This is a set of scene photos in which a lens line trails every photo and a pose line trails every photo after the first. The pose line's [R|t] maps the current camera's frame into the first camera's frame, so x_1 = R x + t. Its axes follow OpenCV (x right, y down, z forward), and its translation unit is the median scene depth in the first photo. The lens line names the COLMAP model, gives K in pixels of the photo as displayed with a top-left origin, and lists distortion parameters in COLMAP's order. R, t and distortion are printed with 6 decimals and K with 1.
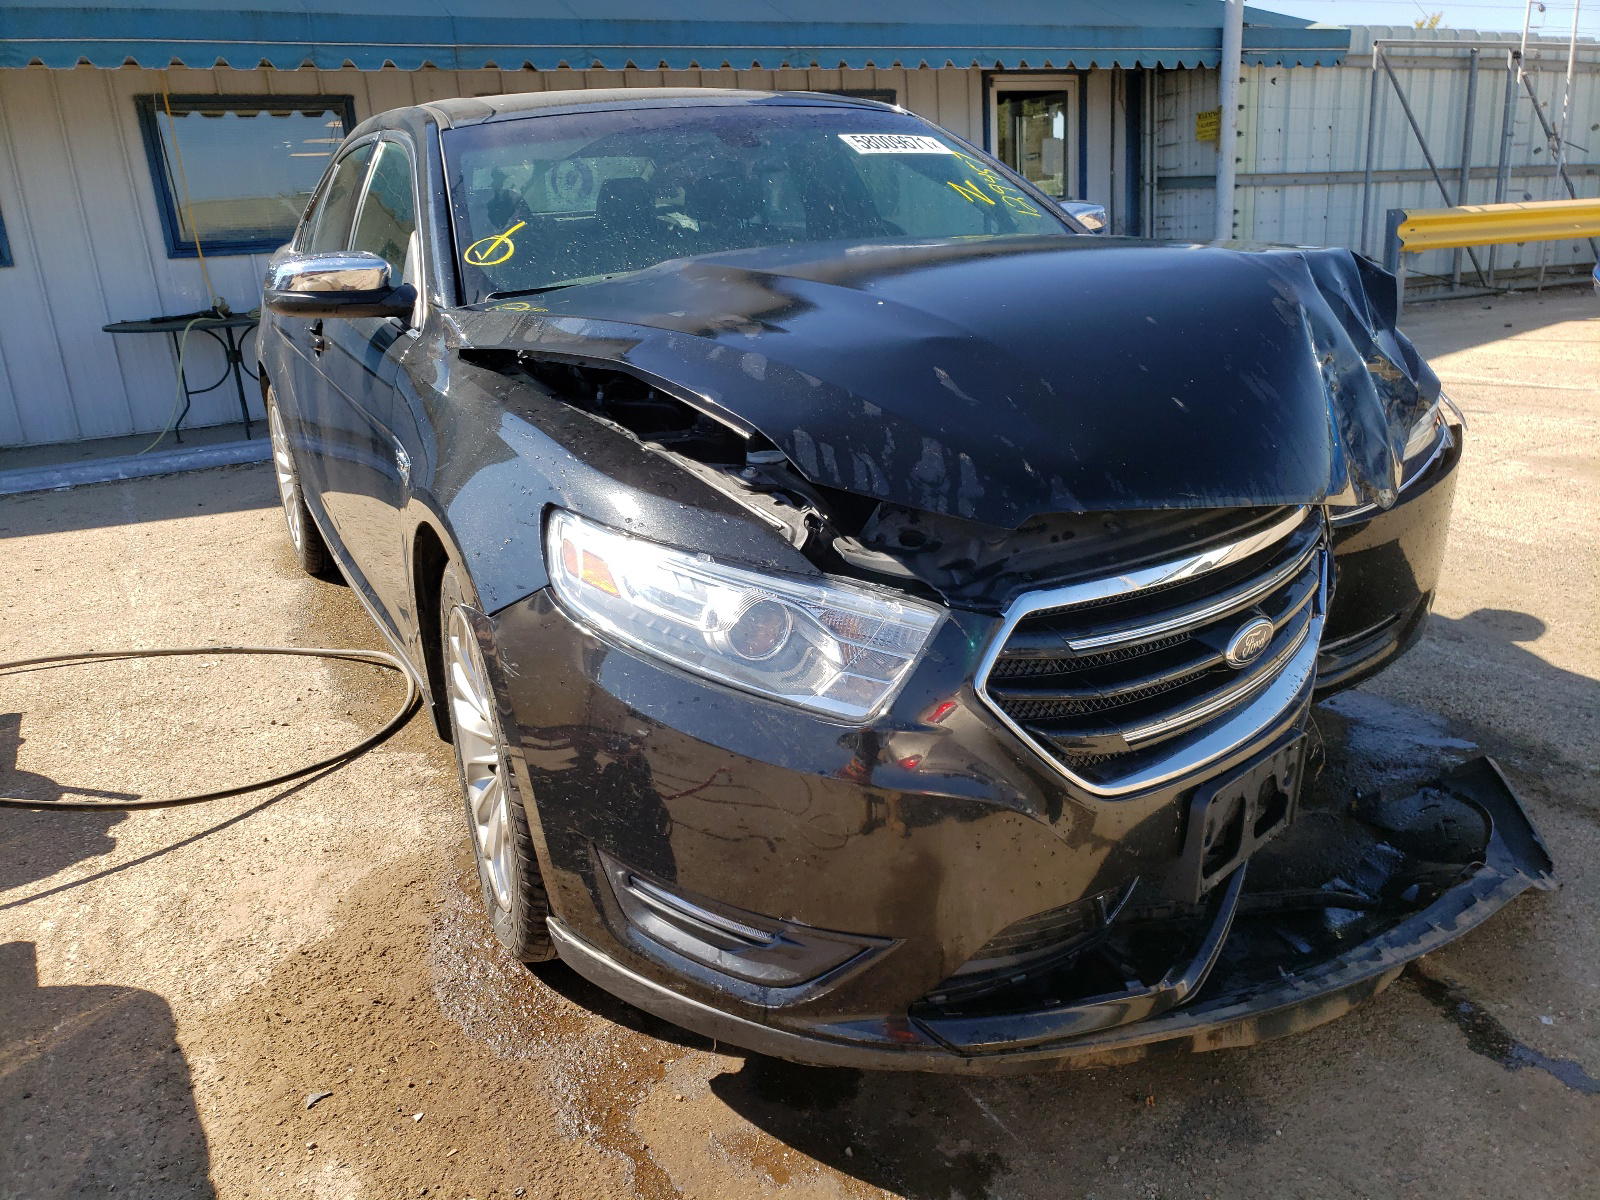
lens RADIAL K [[1189.0, 0, 800.0], [0, 1189.0, 600.0], [0, 0, 1]] dist [0.033291, -0.009418]
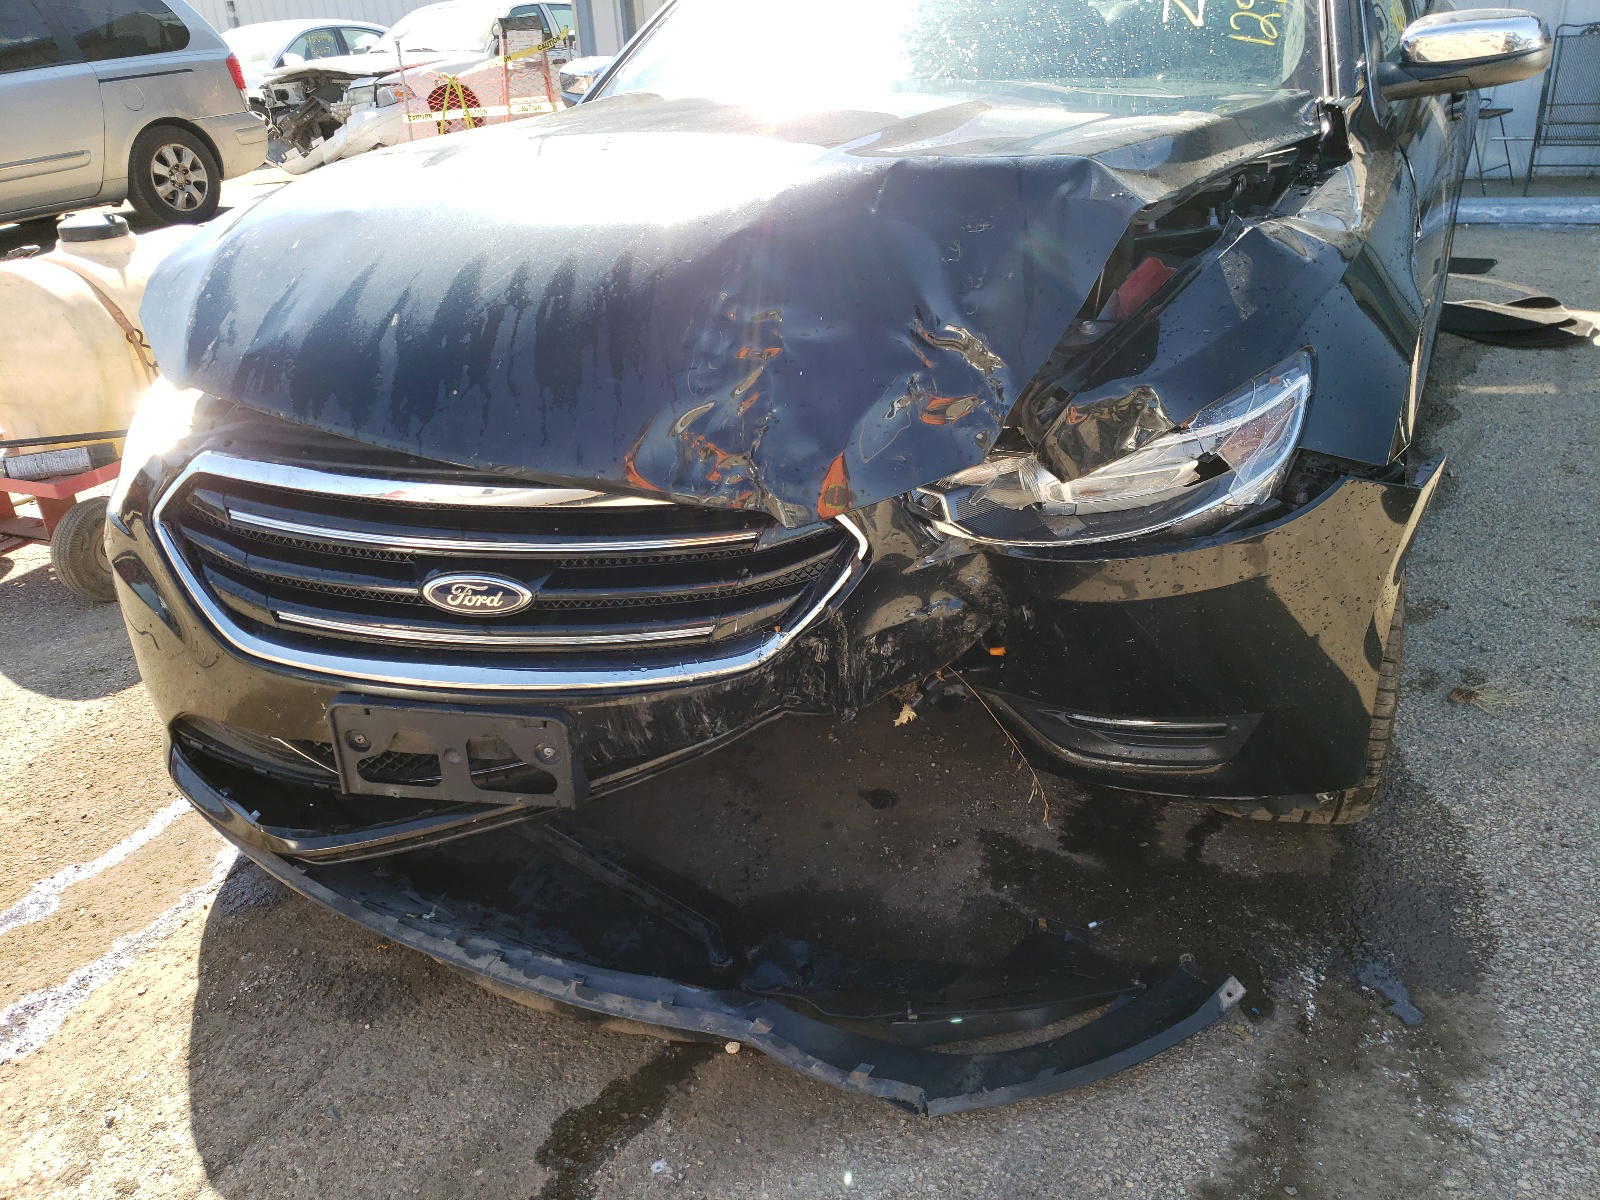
lens RADIAL K [[1196.2, 0, 800.0], [0, 1196.2, 600.0], [0, 0, 1]] dist [-0.006130, 0.030567]
pose [[0.598293, 0.365927, -0.712841, 1.086012], [-0.215675, 0.930342, 0.296561, -0.262911], [0.771705, -0.023688, 0.635539, 0.555334]]
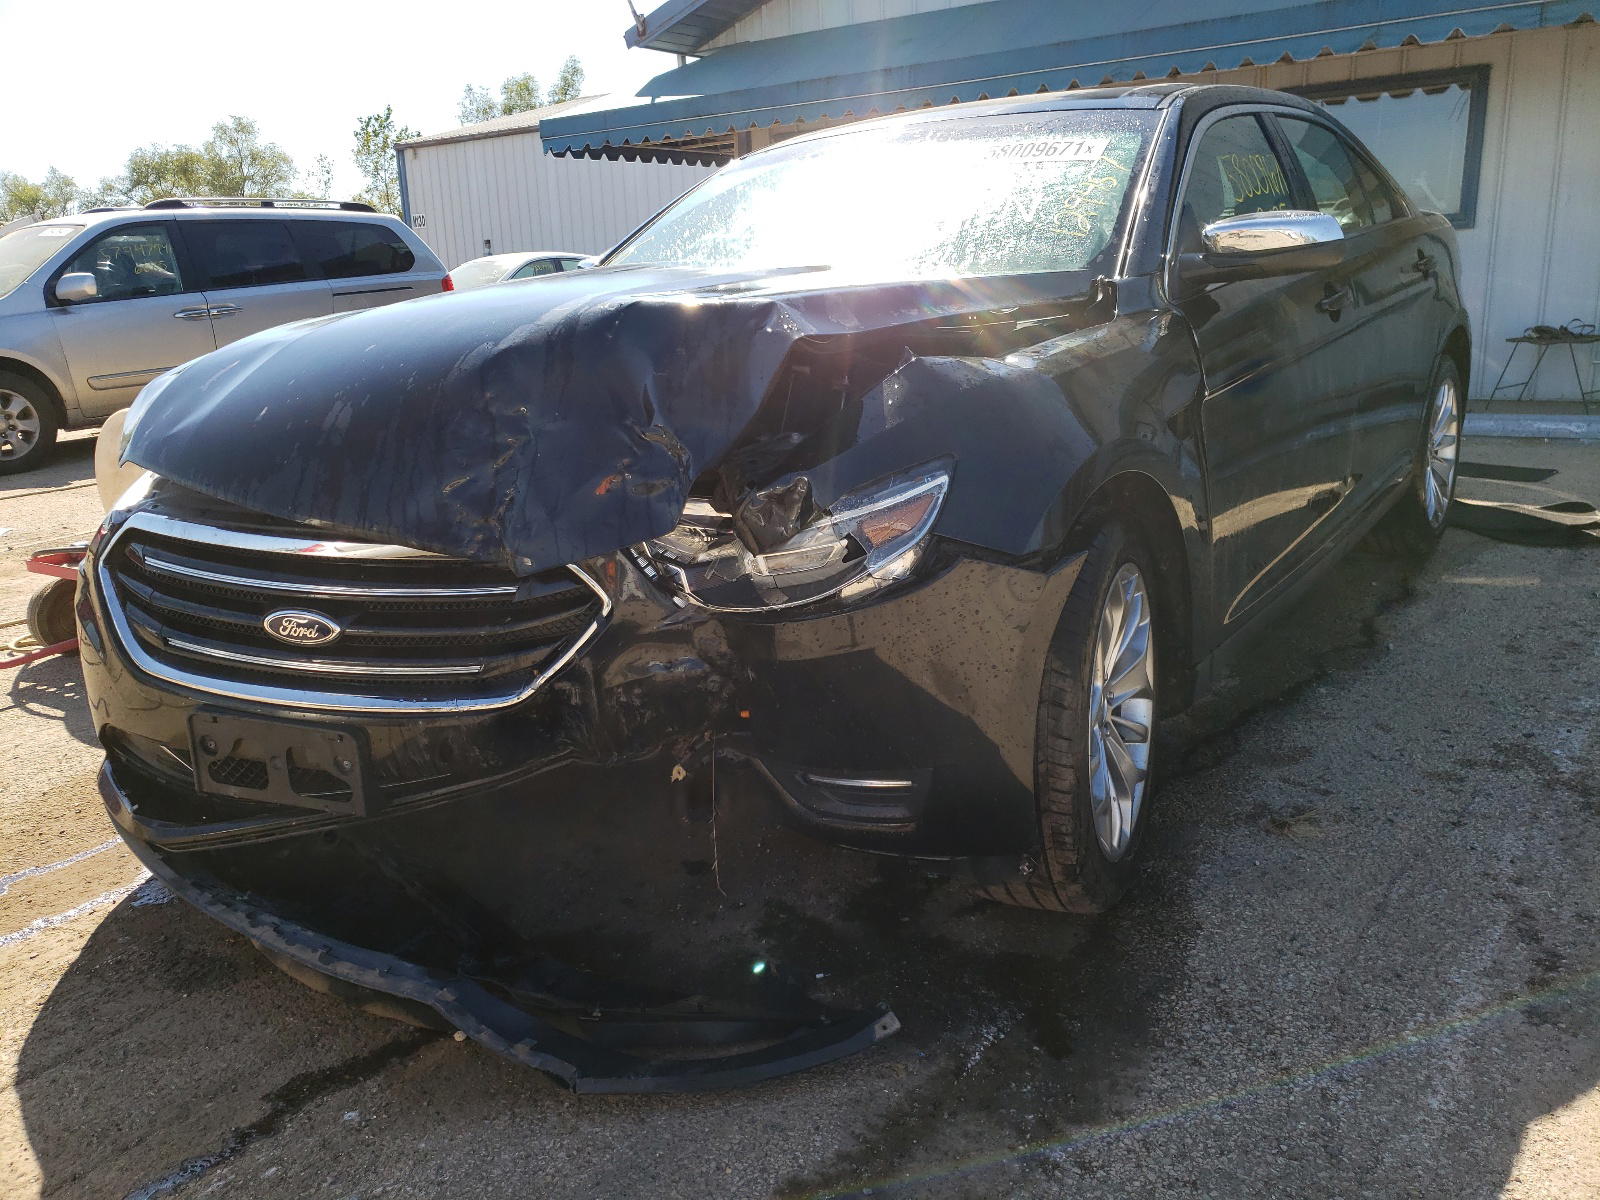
lens RADIAL K [[1189.0, 0, 800.0], [0, 1189.0, 600.0], [0, 0, 1]] dist [0.033291, -0.009418]
pose [[0.451308, 0.258735, -0.854036, 1.442297], [-0.240414, 0.956911, 0.162857, -0.266976], [0.859373, 0.131823, 0.494065, 0.770339]]
